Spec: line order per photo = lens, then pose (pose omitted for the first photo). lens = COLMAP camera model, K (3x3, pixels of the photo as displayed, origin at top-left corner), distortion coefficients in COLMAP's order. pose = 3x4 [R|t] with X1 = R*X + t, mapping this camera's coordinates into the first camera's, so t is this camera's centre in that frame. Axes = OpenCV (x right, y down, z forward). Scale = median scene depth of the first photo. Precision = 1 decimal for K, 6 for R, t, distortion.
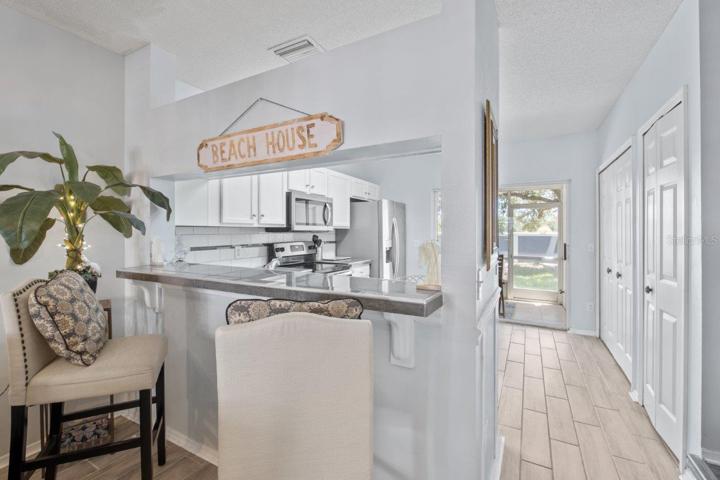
lens RADIAL K [[317.2, 0, 358.8], [0, 317.2, 231.9], [0, 0, 1]] dist [0.023710, -0.000038]
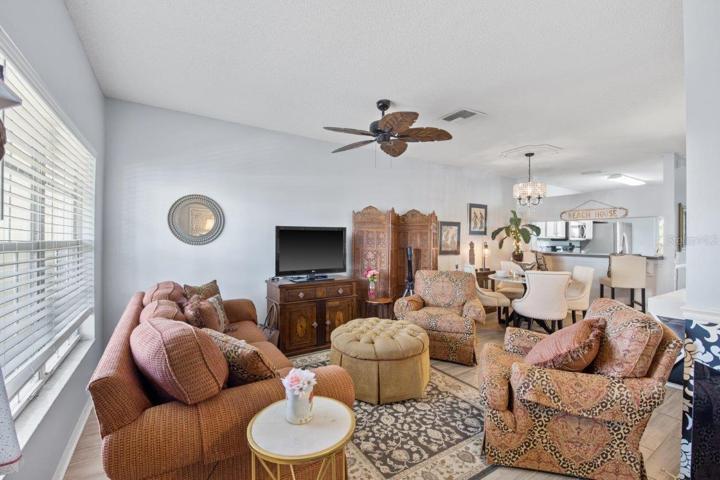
lens RADIAL K [[319.2, 0, 360.0], [0, 319.2, 240.0], [0, 0, 1]] dist [-0.001425, -0.000320]
pose [[0.875535, 0.009085, -0.483069, -0.325561], [-0.011718, 0.999928, -0.002434, 0.013018], [0.483013, 0.007792, 0.875579, -1.230057]]
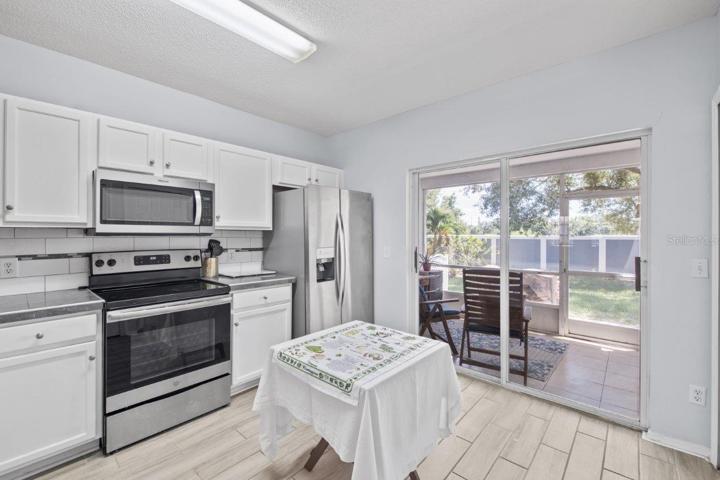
lens RADIAL K [[306.1, 0, 358.6], [0, 306.1, 234.8], [0, 0, 1]] dist [-0.000052, 0.000138]
pose [[0.971213, -0.004123, -0.238178, 0.345516], [0.003765, 0.999991, -0.001958, 0.001640], [0.238184, 0.001005, 0.971219, 0.448872]]
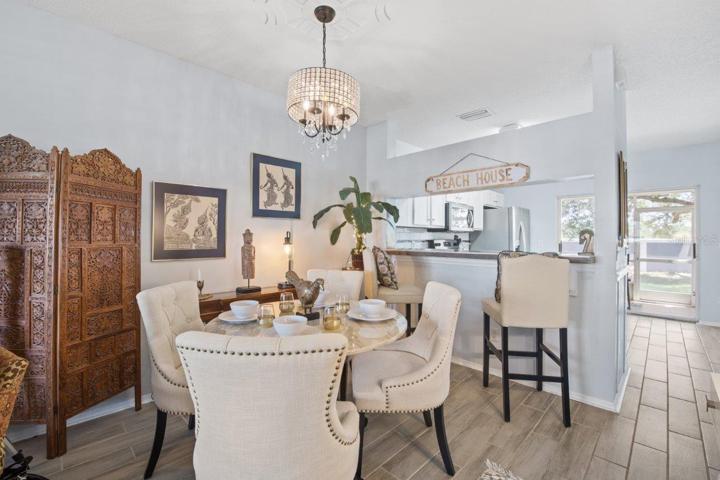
lens RADIAL K [[314.4, 0, 359.9], [0, 314.4, 235.5], [0, 0, 1]] dist [-0.003015, -0.000881]
pose [[0.961344, 0.002516, -0.275337, -0.169978], [-0.005509, 0.999934, -0.010097, 0.027513], [0.275294, 0.011224, 0.961295, -0.355758]]
